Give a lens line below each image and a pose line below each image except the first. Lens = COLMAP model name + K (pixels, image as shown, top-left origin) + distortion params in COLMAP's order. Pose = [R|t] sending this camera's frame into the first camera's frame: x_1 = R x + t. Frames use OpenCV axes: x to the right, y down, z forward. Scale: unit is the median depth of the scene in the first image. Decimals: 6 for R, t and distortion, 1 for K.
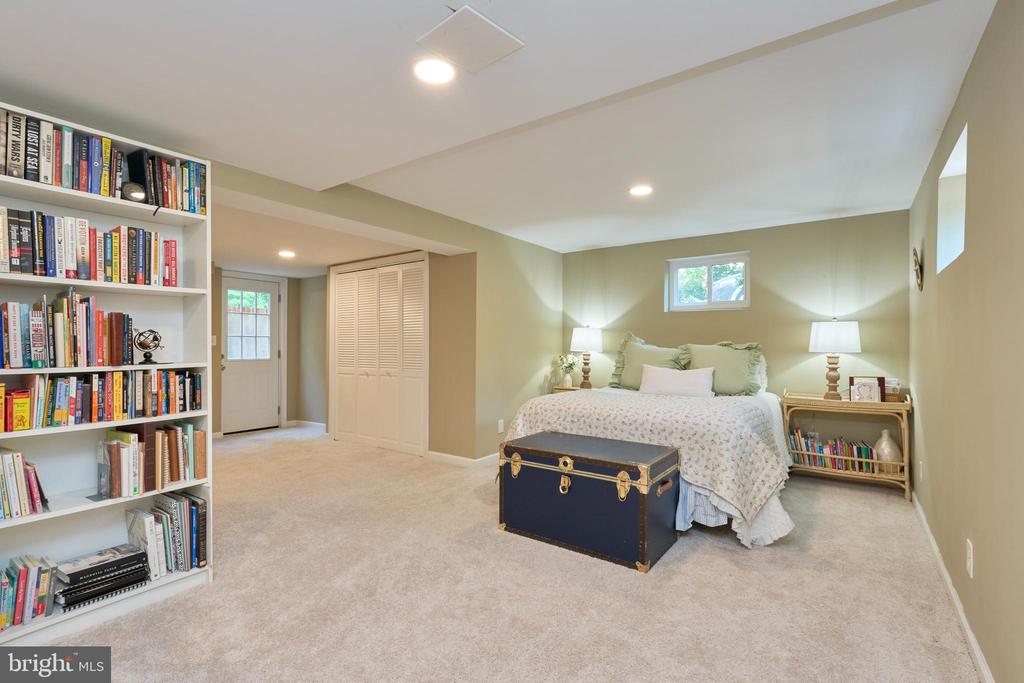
lens RADIAL K [[476.9, 0, 520.6], [0, 476.9, 347.5], [0, 0, 1]] dist [-0.012246, -0.000133]
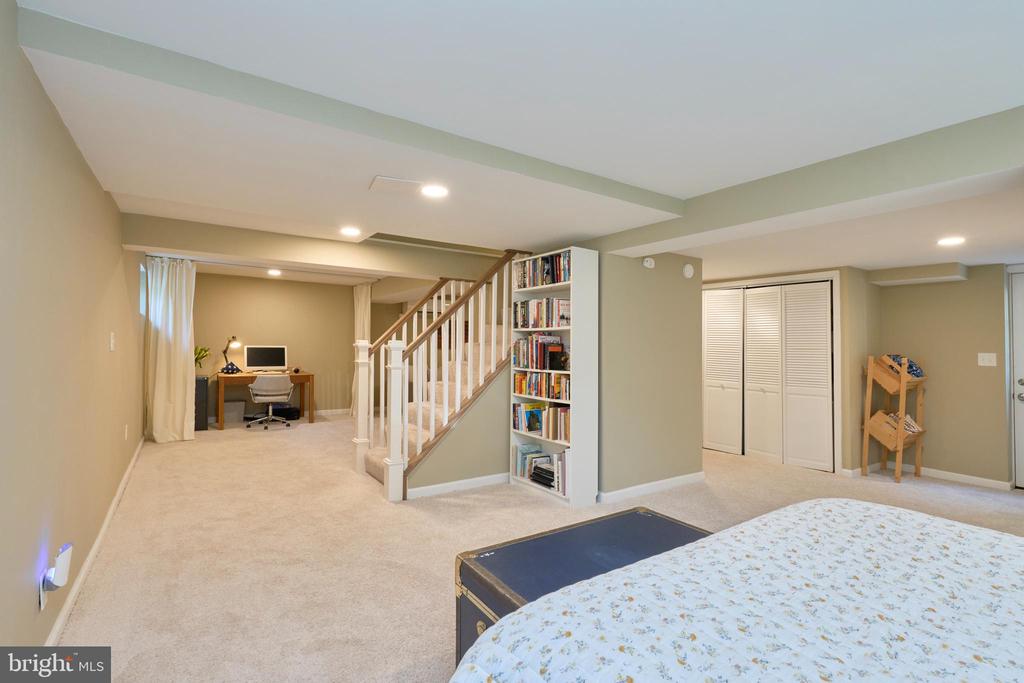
lens RADIAL K [[476.9, 0, 520.9], [0, 476.9, 337.3], [0, 0, 1]] dist [-0.012246, -0.000133]
pose [[-0.357865, -0.012332, -0.933692, 1.065871], [-0.015251, 0.999857, -0.007360, -0.083300], [0.933649, 0.011605, -0.358001, 1.666419]]
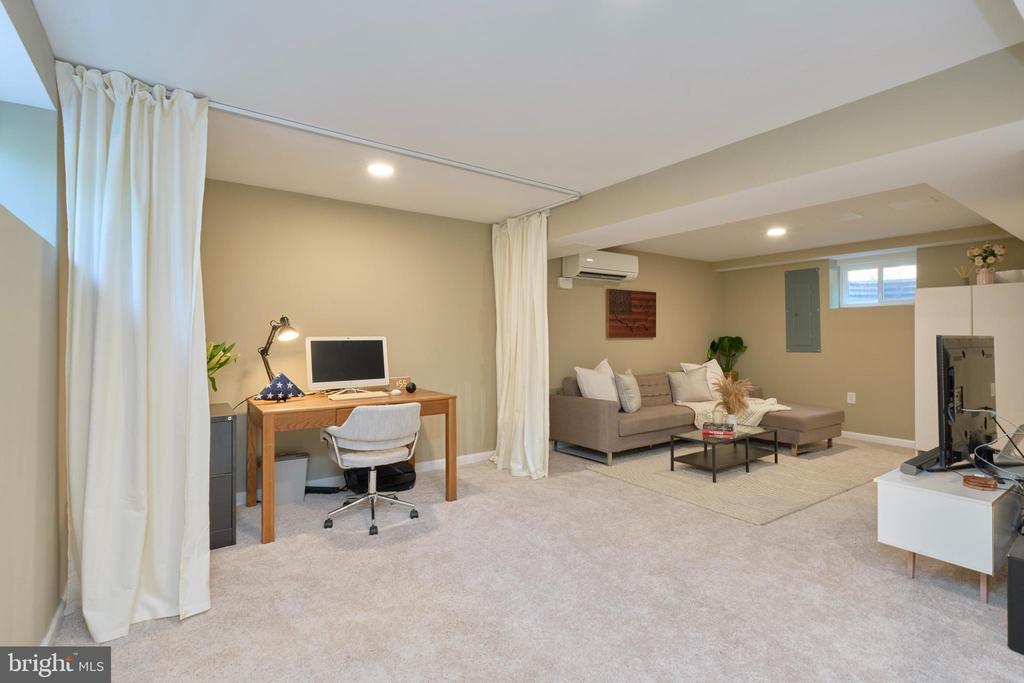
lens RADIAL K [[476.9, 0, 517.3], [0, 476.9, 326.1], [0, 0, 1]] dist [-0.012246, -0.000133]
pose [[-0.352345, -0.013404, -0.935774, -0.375266], [0.001963, 0.999885, -0.015061, -0.022446], [0.935868, -0.007143, -0.352278, -0.499450]]
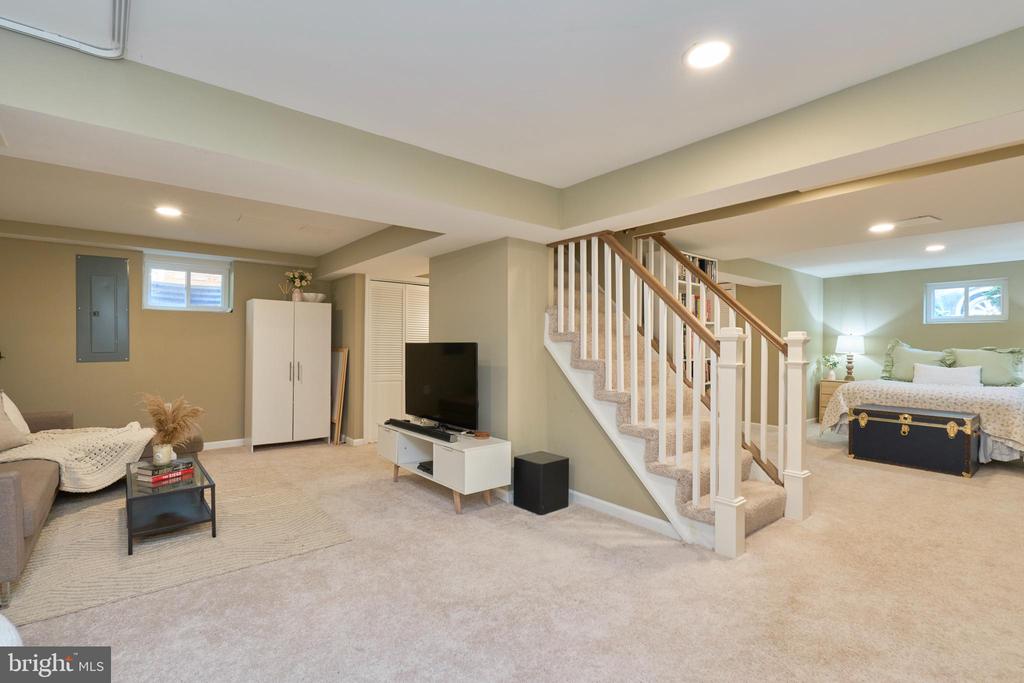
lens RADIAL K [[476.9, 0, 513.6], [0, 476.9, 344.4], [0, 0, 1]] dist [-0.012246, -0.000133]
pose [[0.962250, 0.004331, -0.272134, -0.721830], [-0.005678, 0.999975, -0.004162, -0.009501], [0.272110, 0.005550, 0.962250, -0.932755]]
